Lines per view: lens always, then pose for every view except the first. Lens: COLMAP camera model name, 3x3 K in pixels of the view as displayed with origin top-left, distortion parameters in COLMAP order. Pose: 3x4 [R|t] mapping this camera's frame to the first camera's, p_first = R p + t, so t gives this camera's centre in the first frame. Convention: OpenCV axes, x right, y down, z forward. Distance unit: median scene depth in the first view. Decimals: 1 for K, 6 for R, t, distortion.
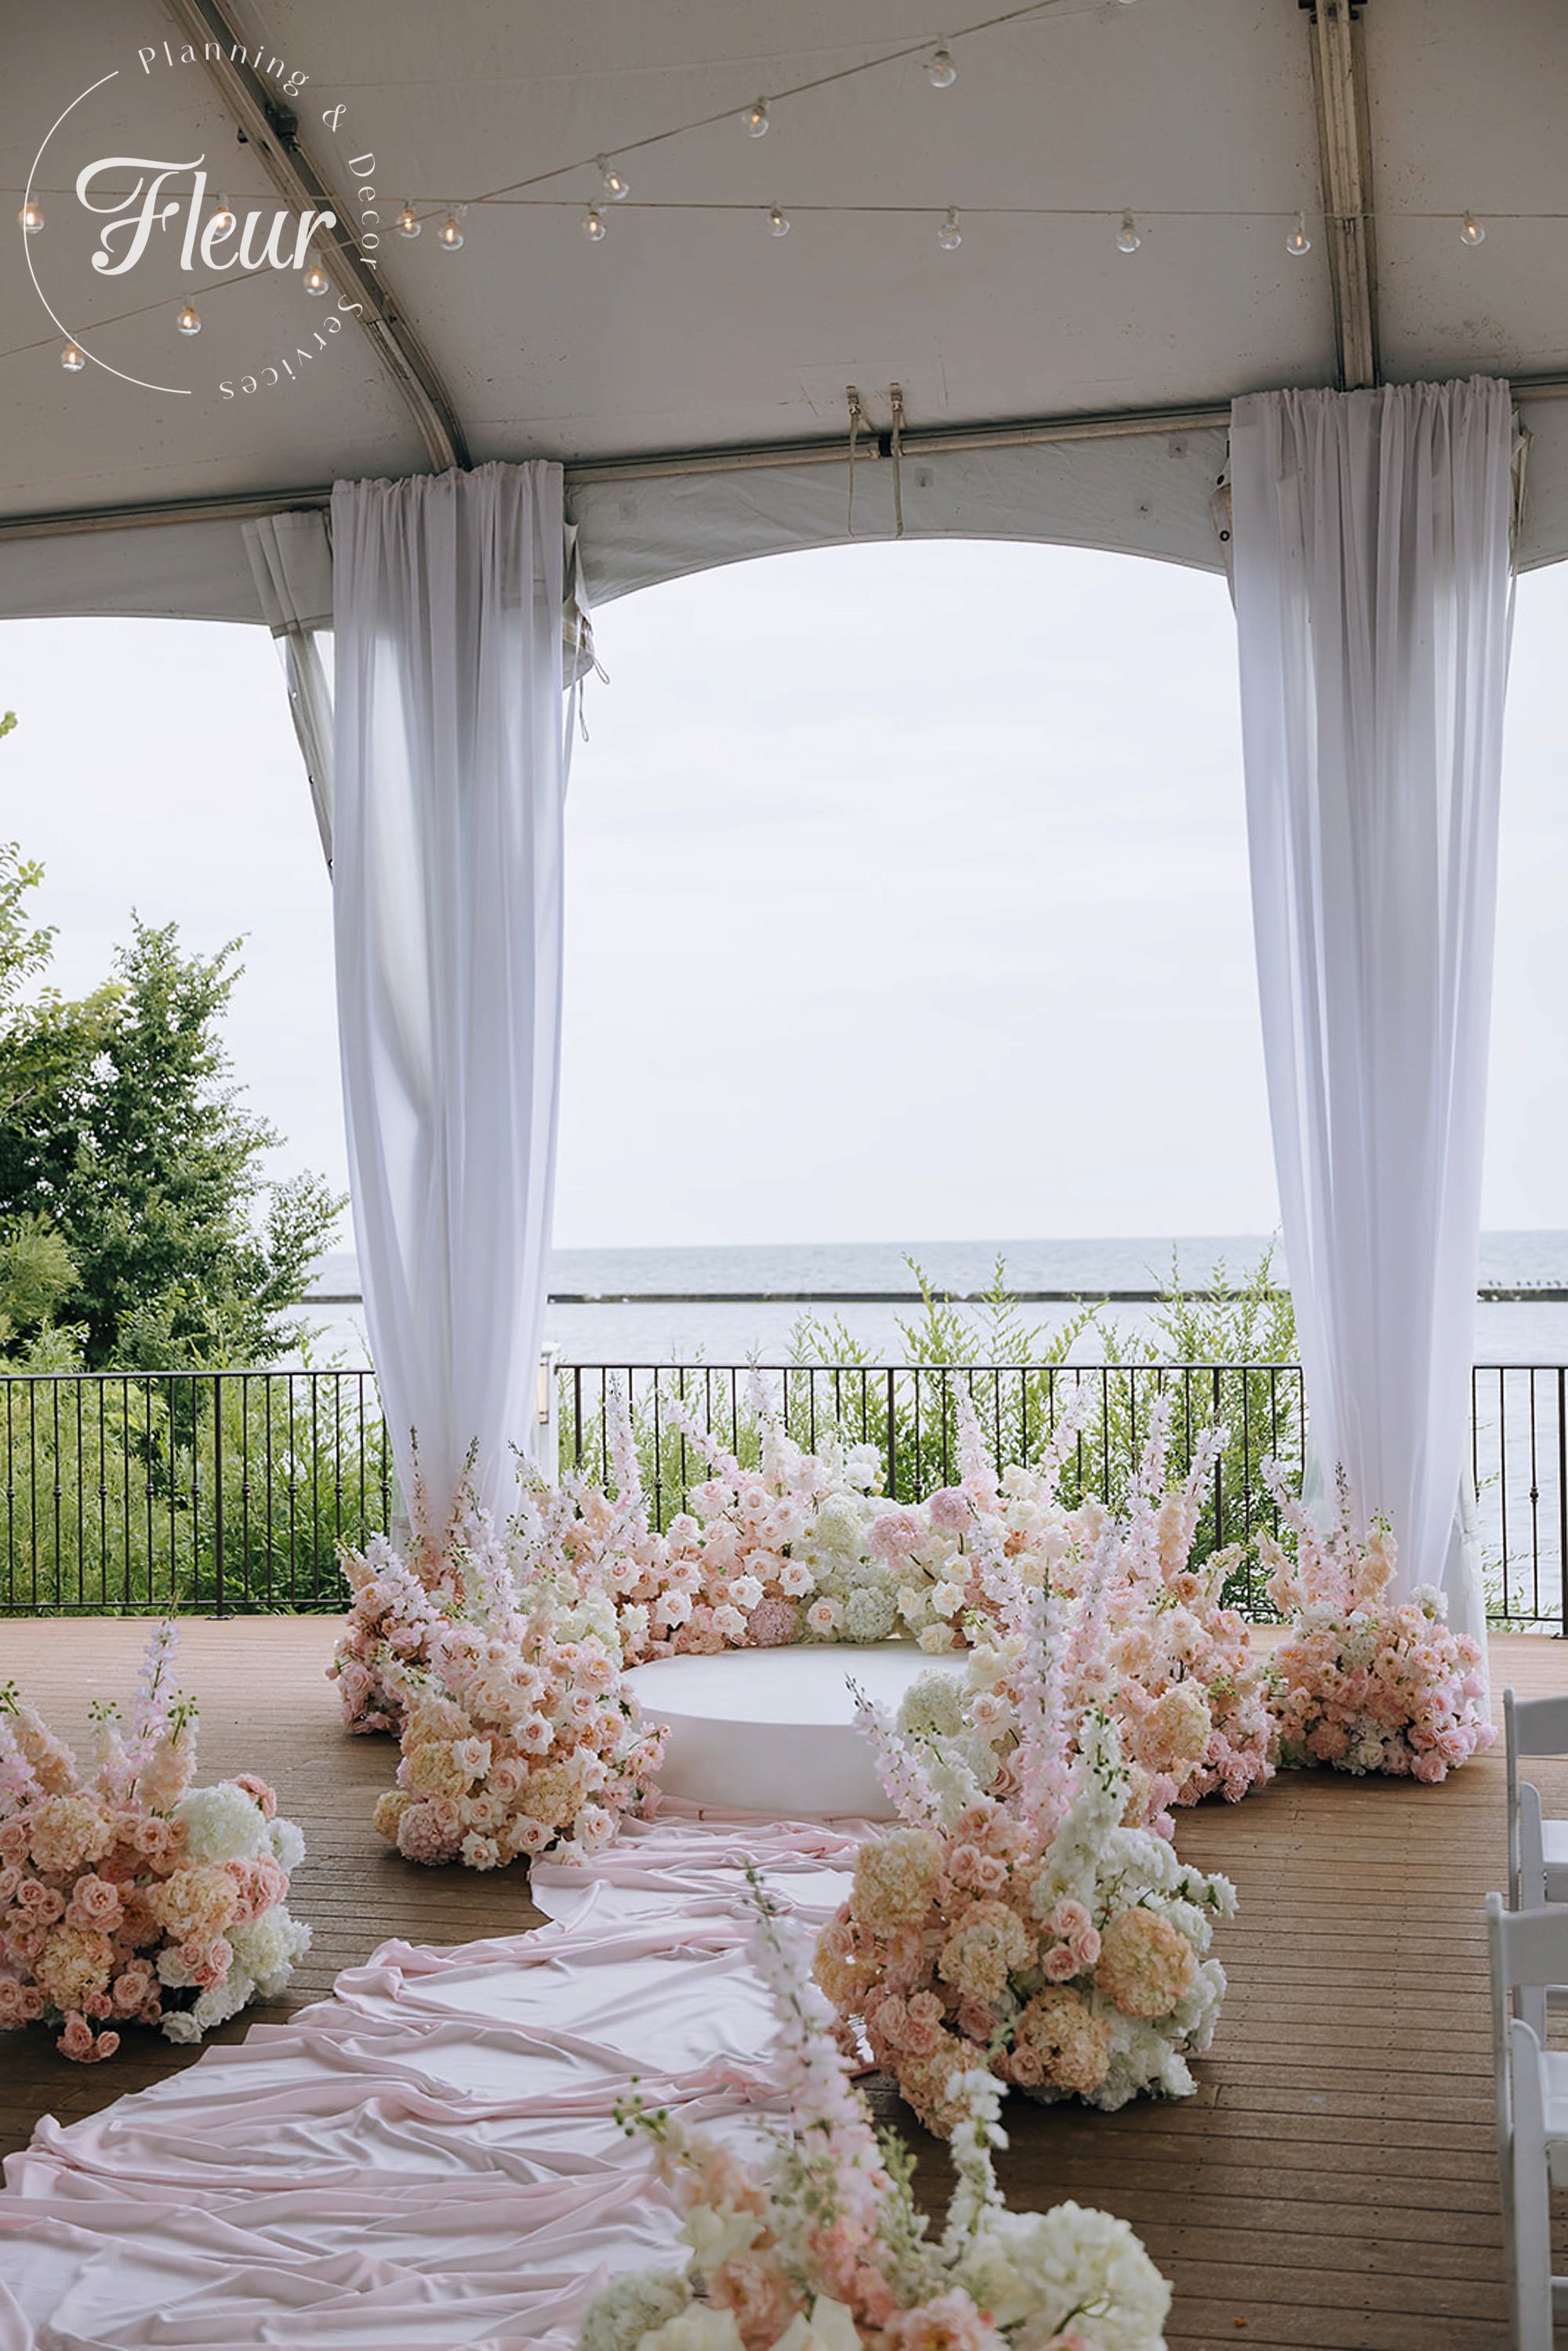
lens RADIAL K [[2811.9, 0, 771.2], [0, 2811.9, 1098.7], [0, 0, 1]] dist [-0.035639, 0.000000]
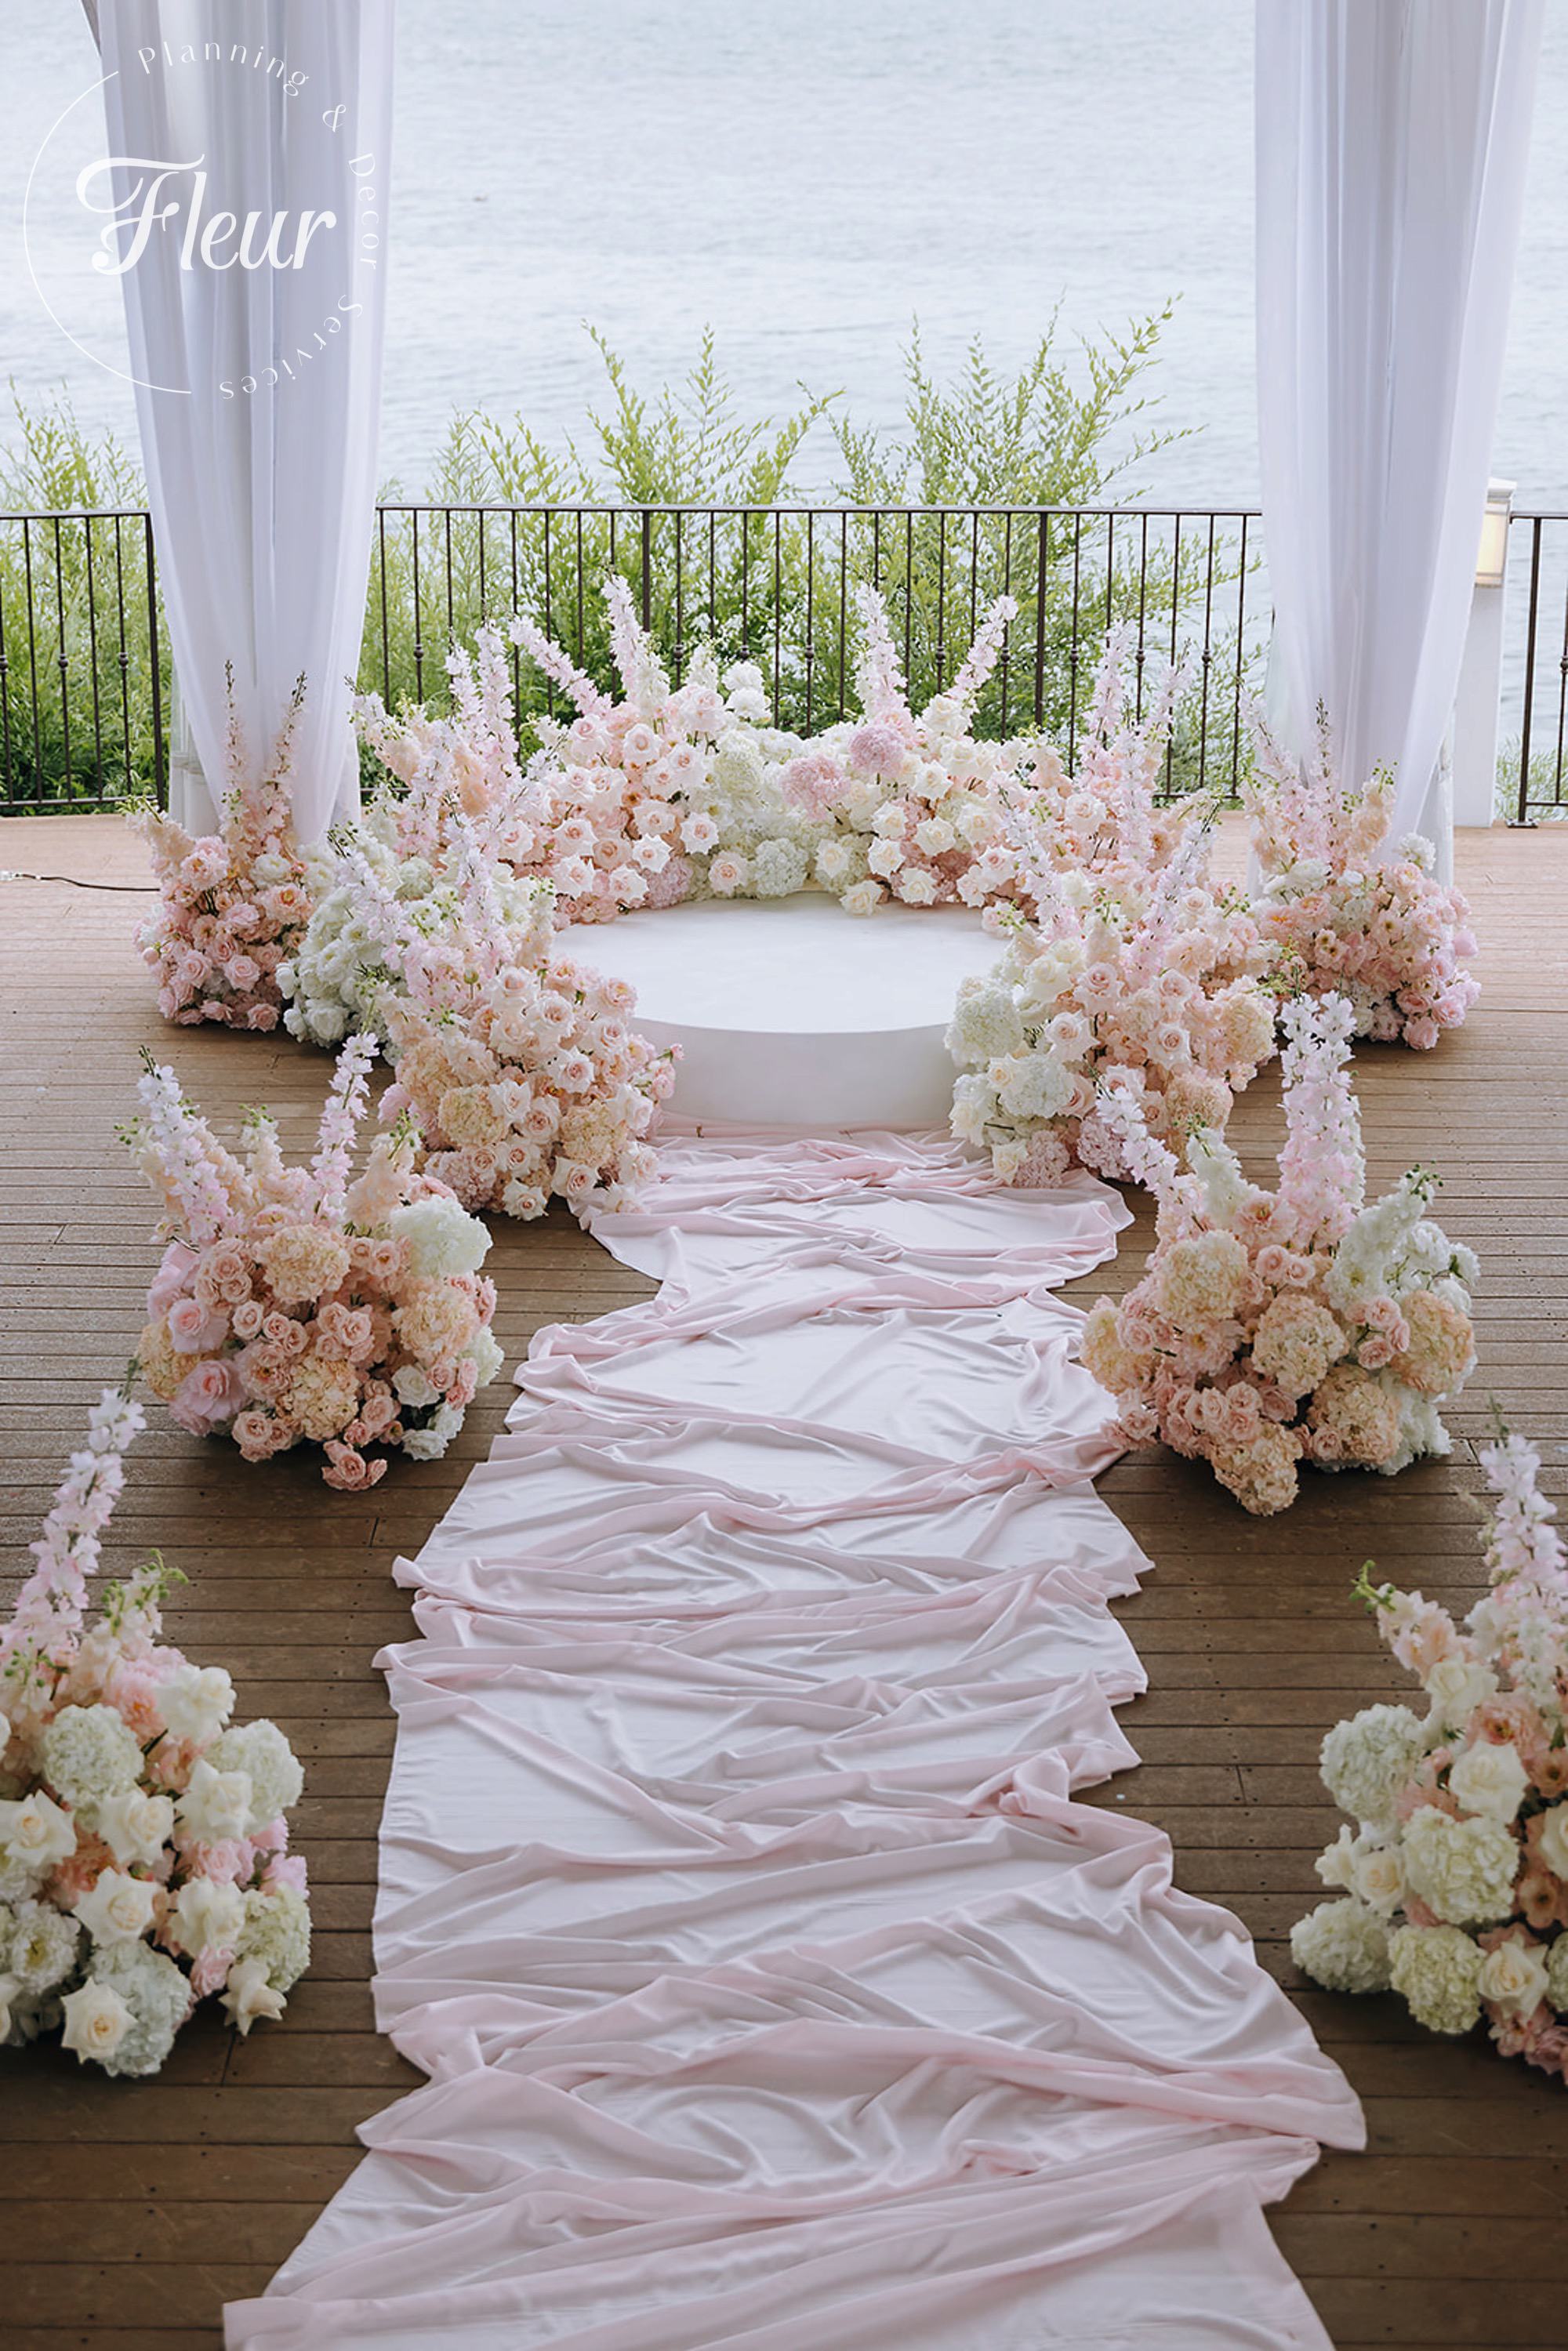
lens RADIAL K [[4049.2, 0, 720.7], [0, 4049.2, 1185.8], [0, 0, 1]] dist [-0.042002, 0.000000]
pose [[0.972249, -0.055460, 0.227281, -0.278420], [-0.025114, 0.941140, 0.337083, -0.150310], [-0.232598, -0.333437, 0.913629, -0.183415]]
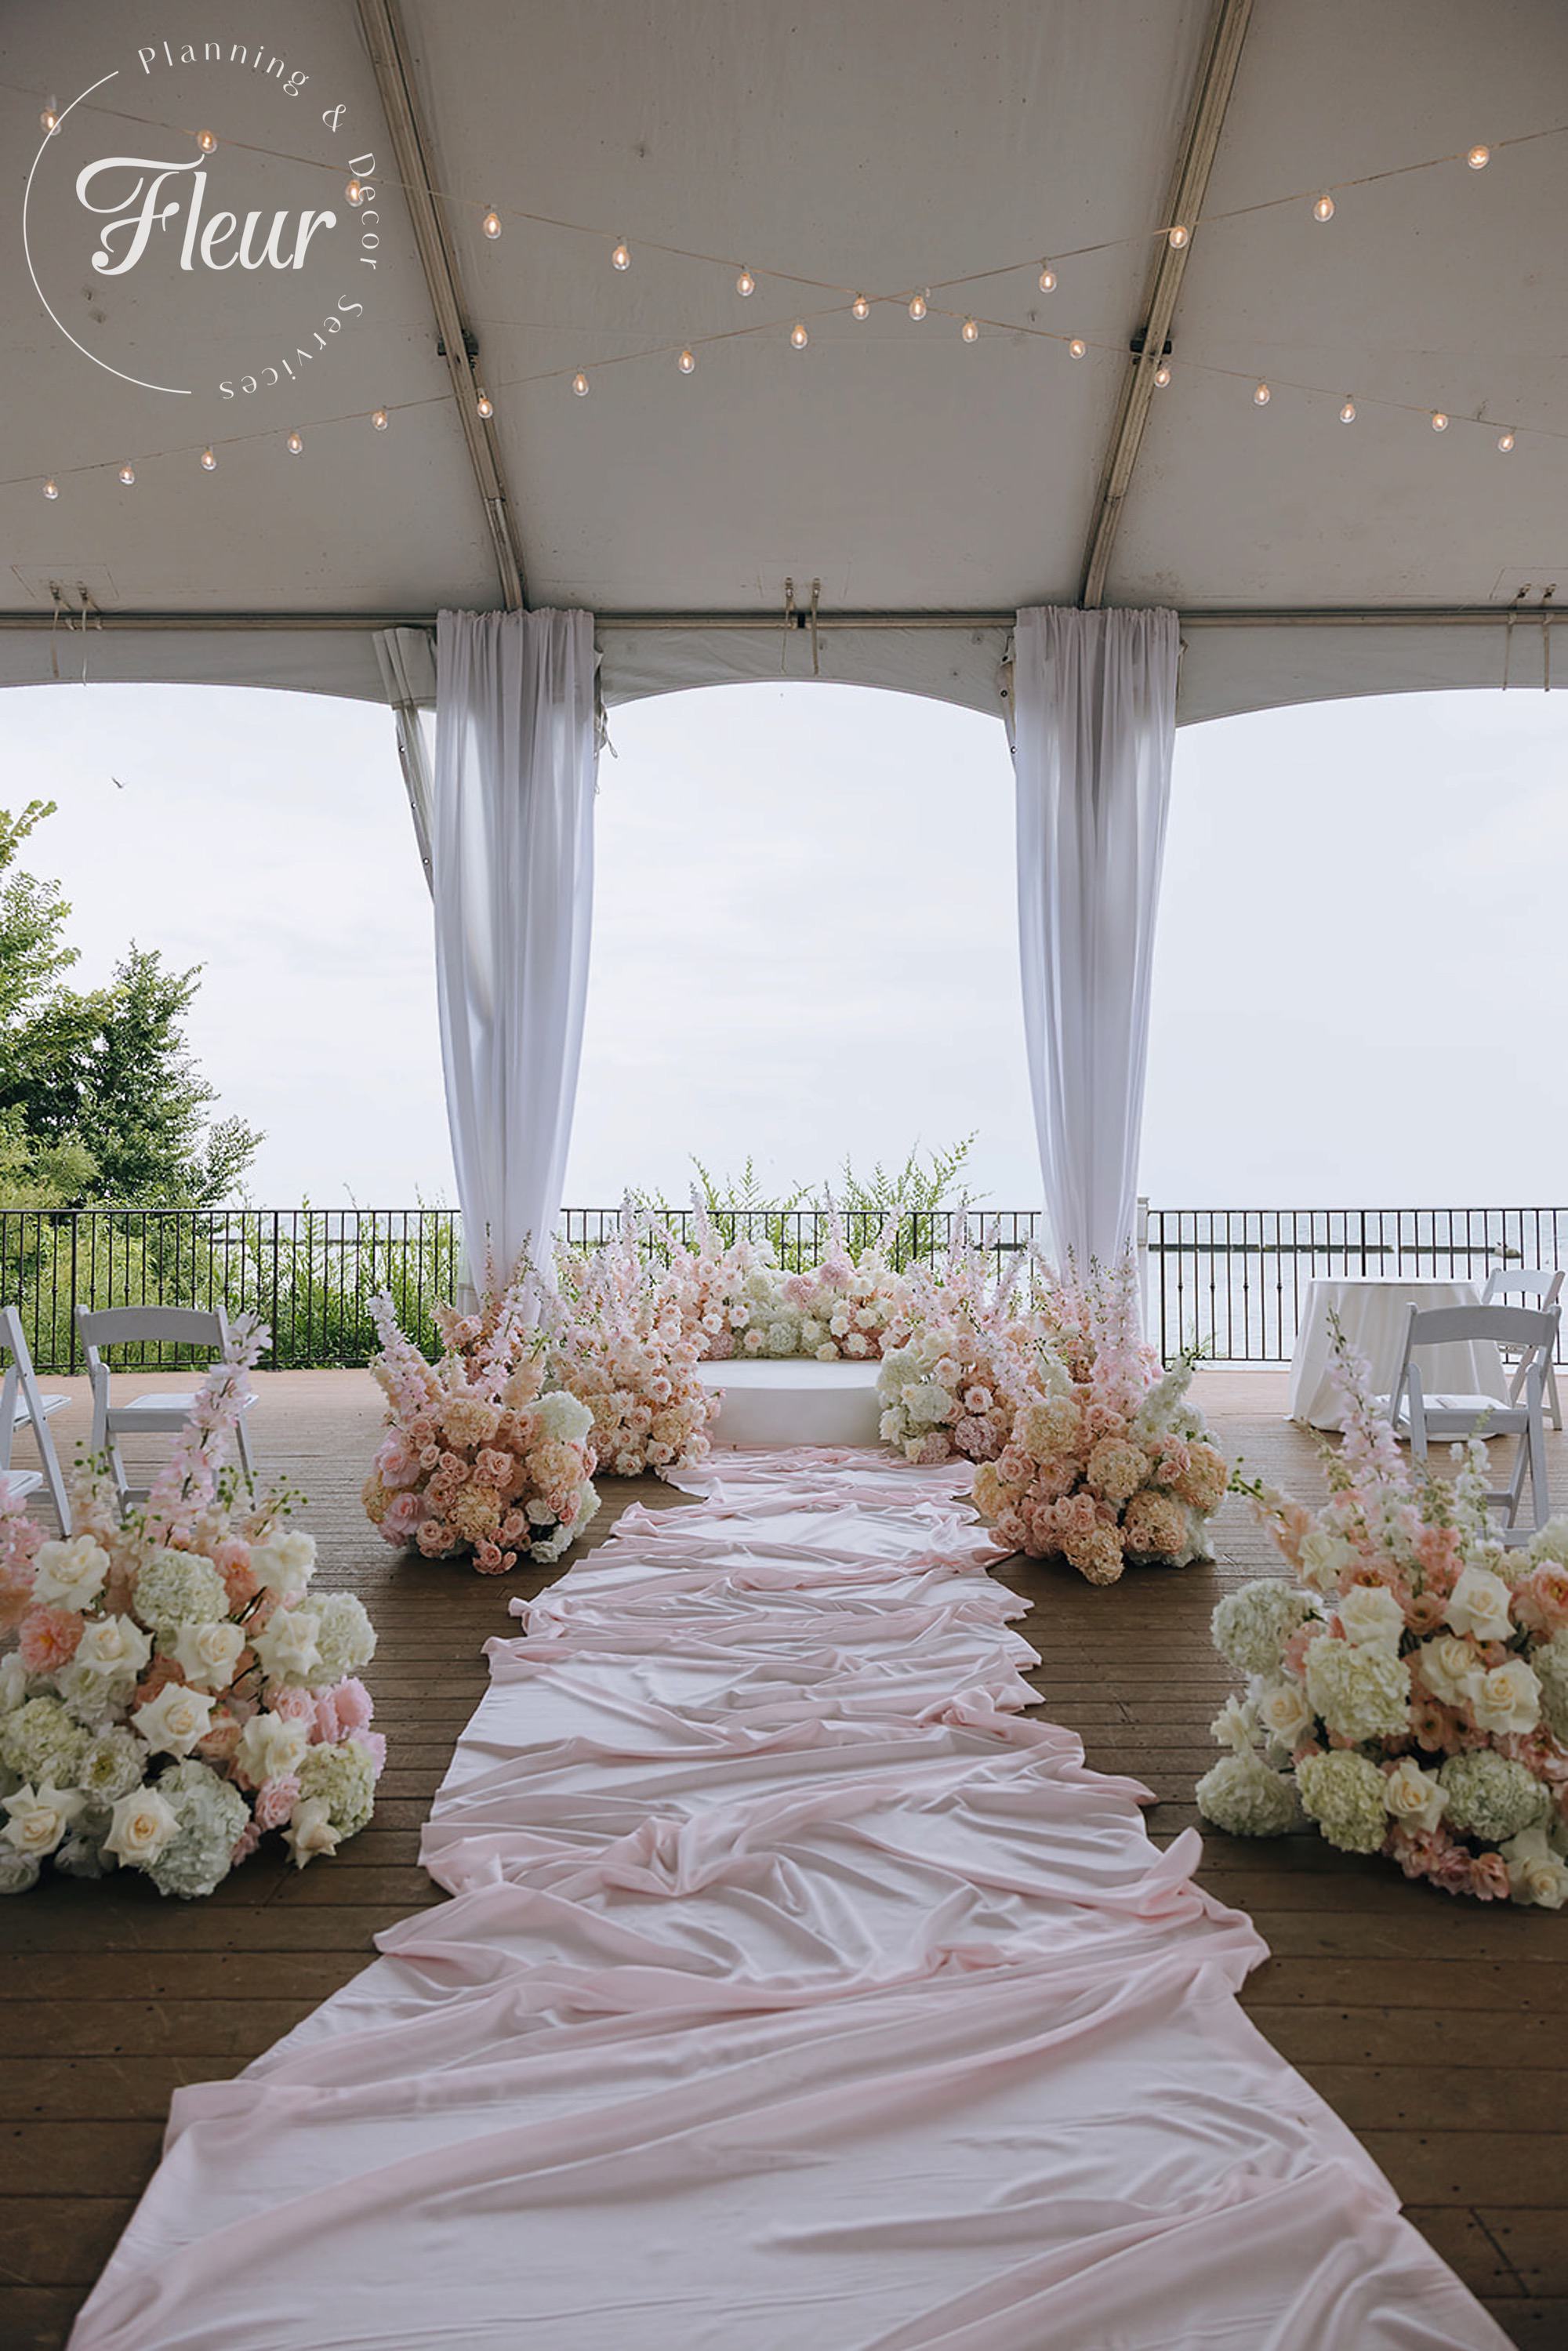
lens RADIAL K [[1649.4, 0, 788.5], [0, 1649.4, 1152.0], [0, 0, 1]] dist [0.004691, 0.008616]
pose [[0.968935, 0.027120, 0.245823, -0.200490], [-0.028517, 0.999591, 0.002124, 0.075006], [-0.245665, -0.009068, 0.969312, 0.079623]]
